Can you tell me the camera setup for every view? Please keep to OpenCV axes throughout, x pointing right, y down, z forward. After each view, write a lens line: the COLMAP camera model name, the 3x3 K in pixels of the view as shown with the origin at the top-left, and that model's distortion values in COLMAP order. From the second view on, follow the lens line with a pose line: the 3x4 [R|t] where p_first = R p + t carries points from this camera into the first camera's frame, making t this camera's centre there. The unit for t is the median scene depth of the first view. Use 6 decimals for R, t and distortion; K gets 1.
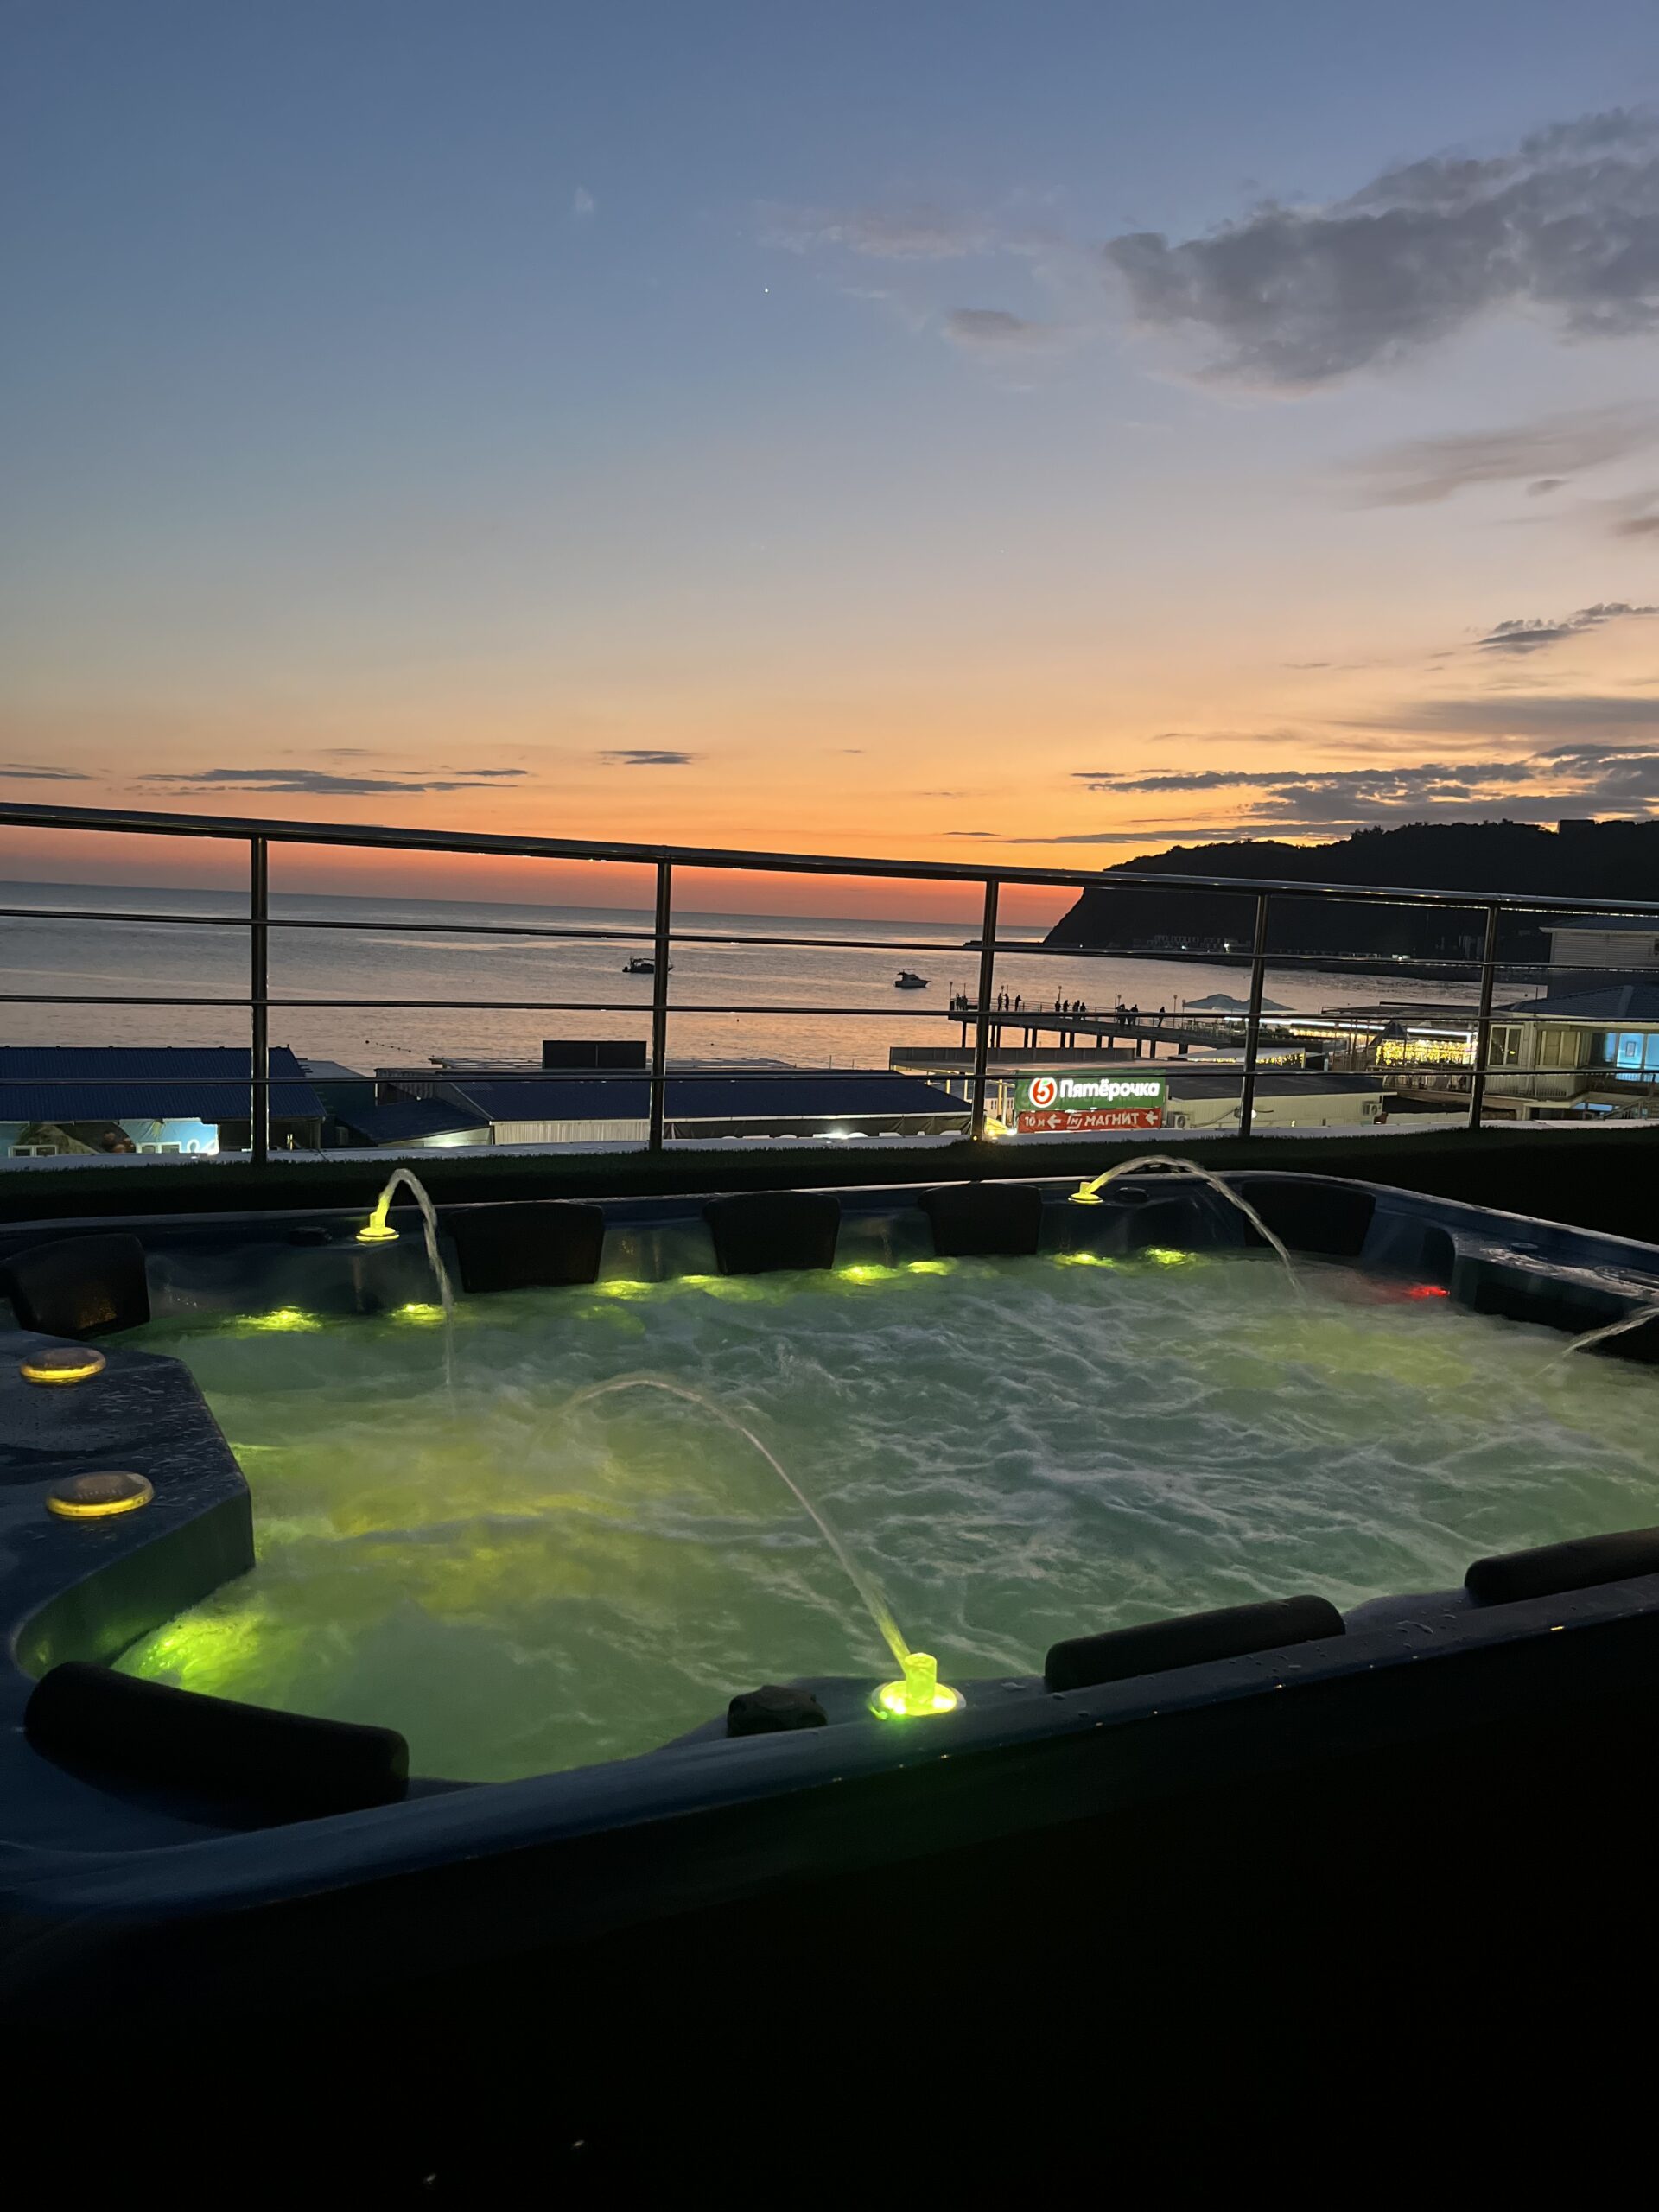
lens RADIAL K [[1677.6, 0, 826.9], [0, 1677.6, 1110.0], [0, 0, 1]] dist [0.056023, -0.083923]
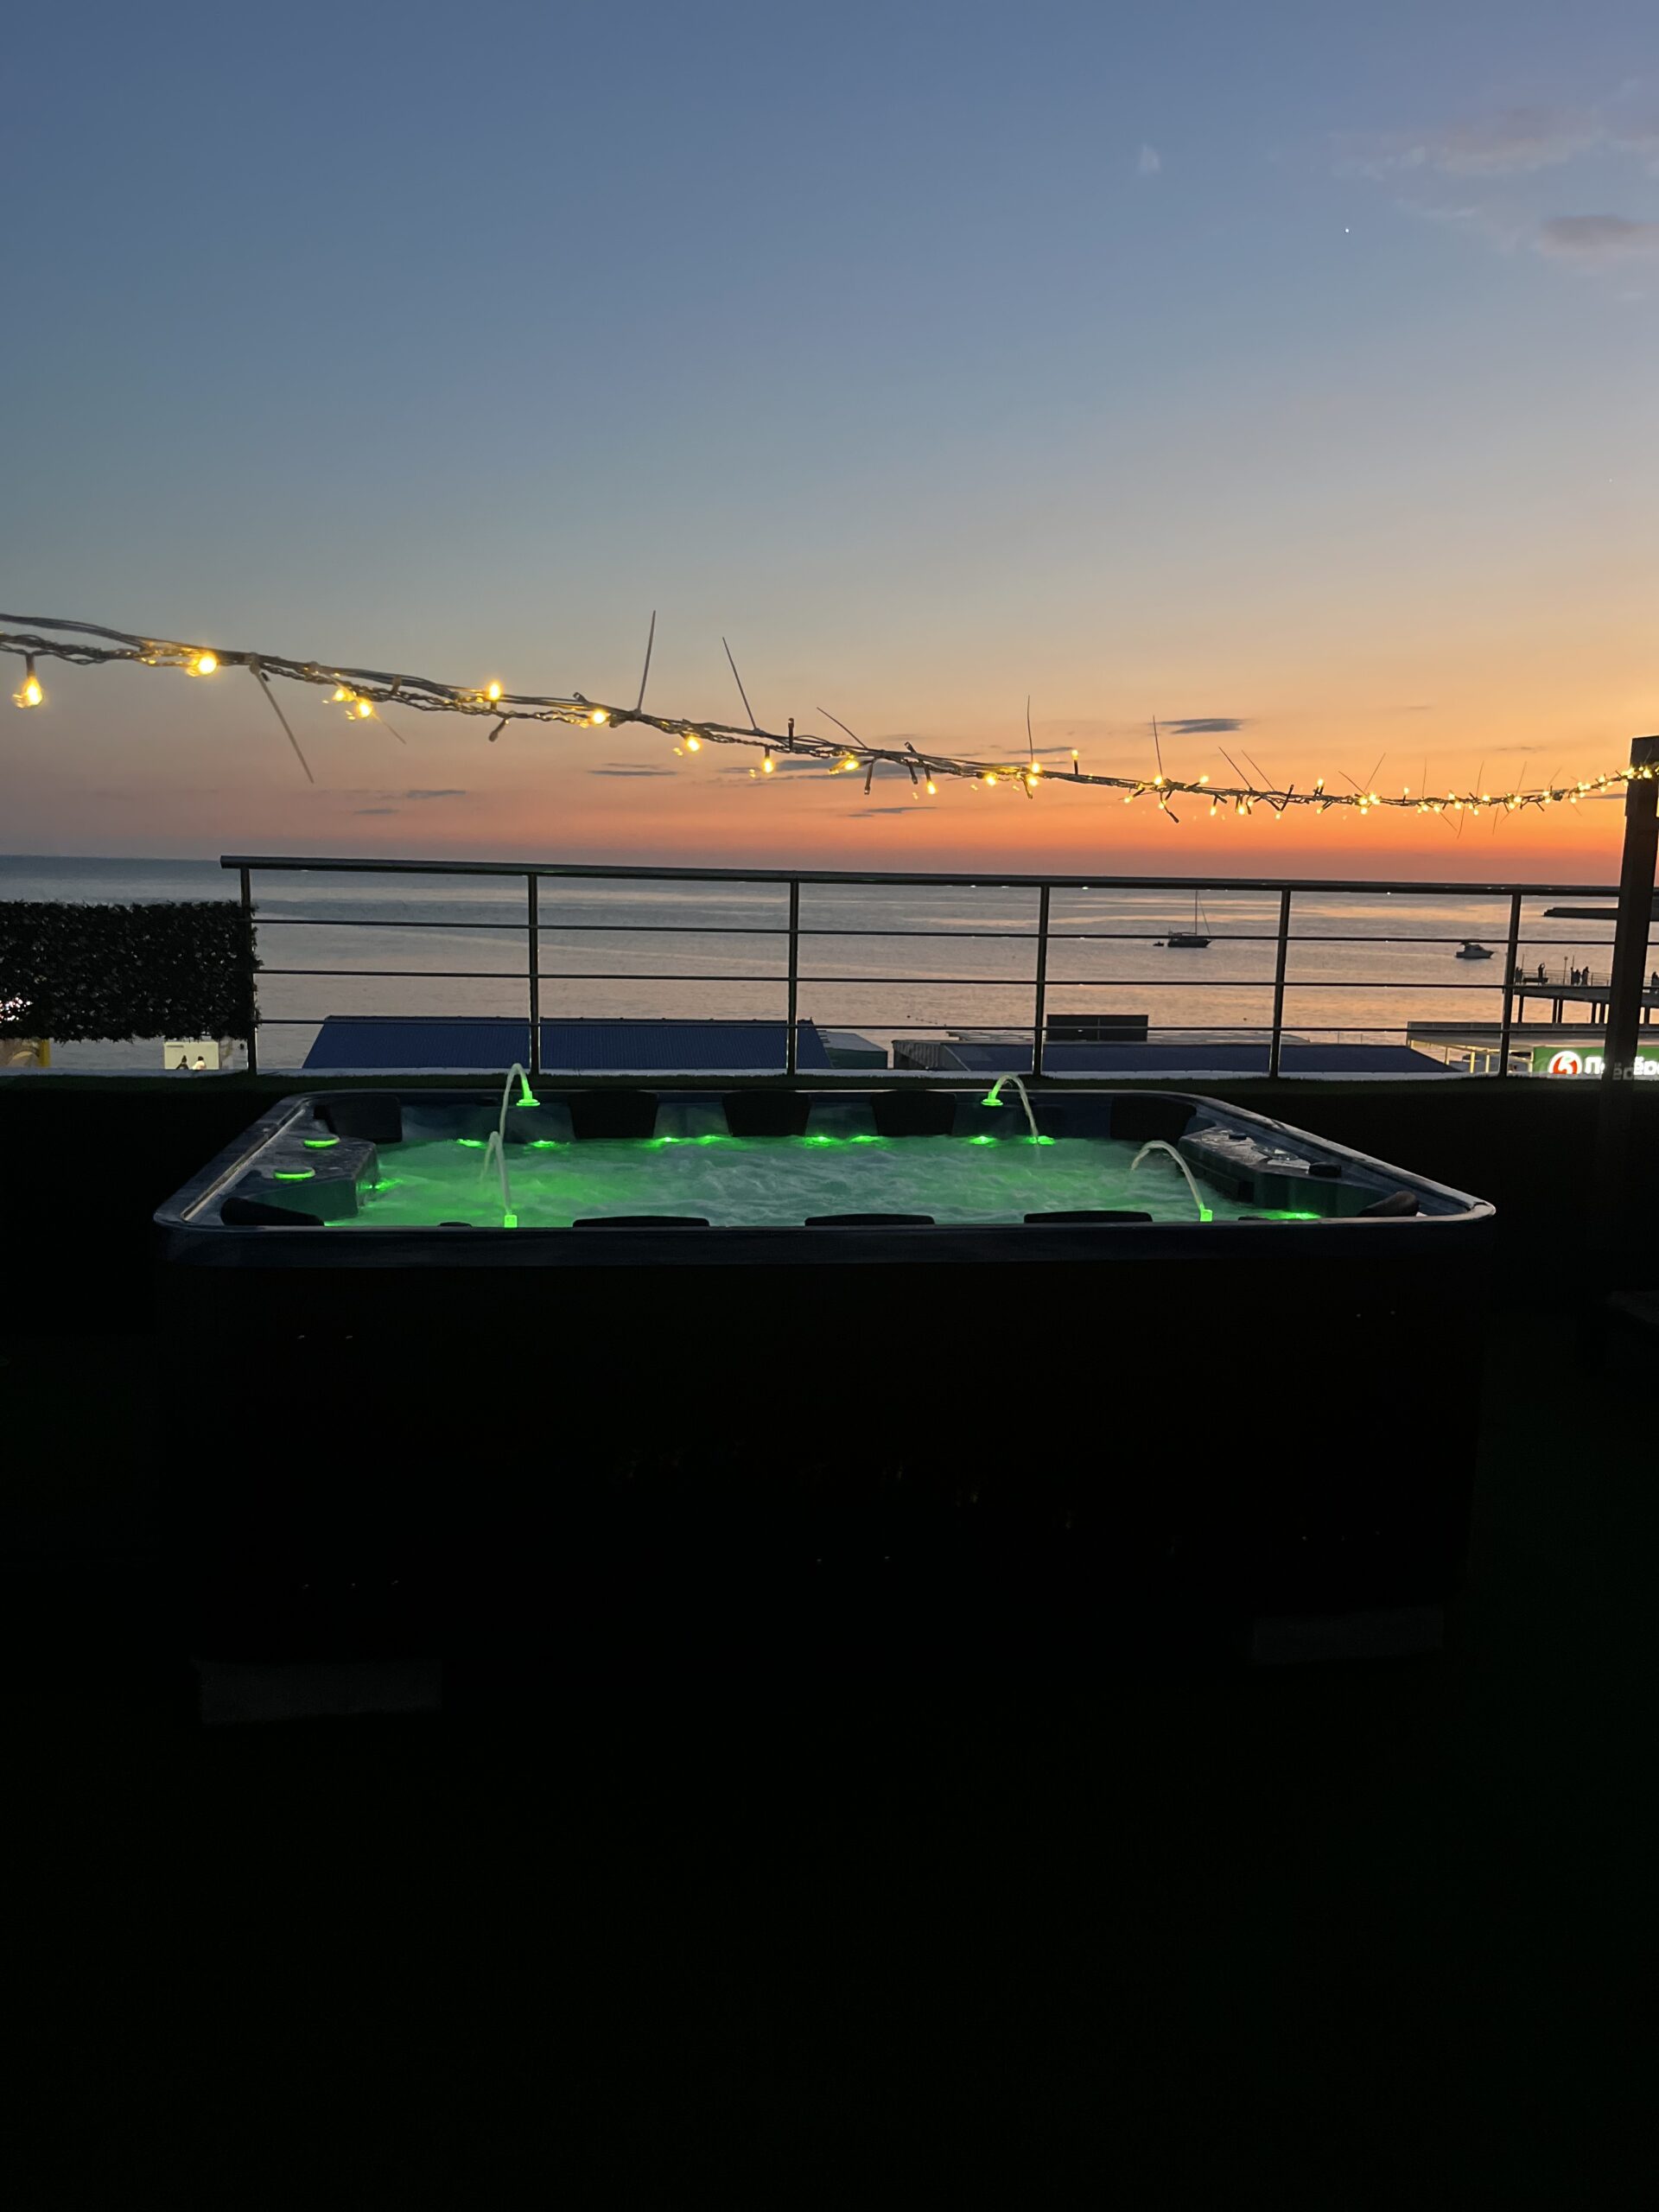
lens RADIAL K [[1677.6, 0, 826.9], [0, 1677.6, 1110.0], [0, 0, 1]] dist [0.056023, -0.083923]
pose [[0.949422, 0.021716, -0.313251, 0.089891], [-0.017042, 0.999699, 0.017651, 0.006528], [0.313540, -0.011419, 0.949506, -0.091631]]
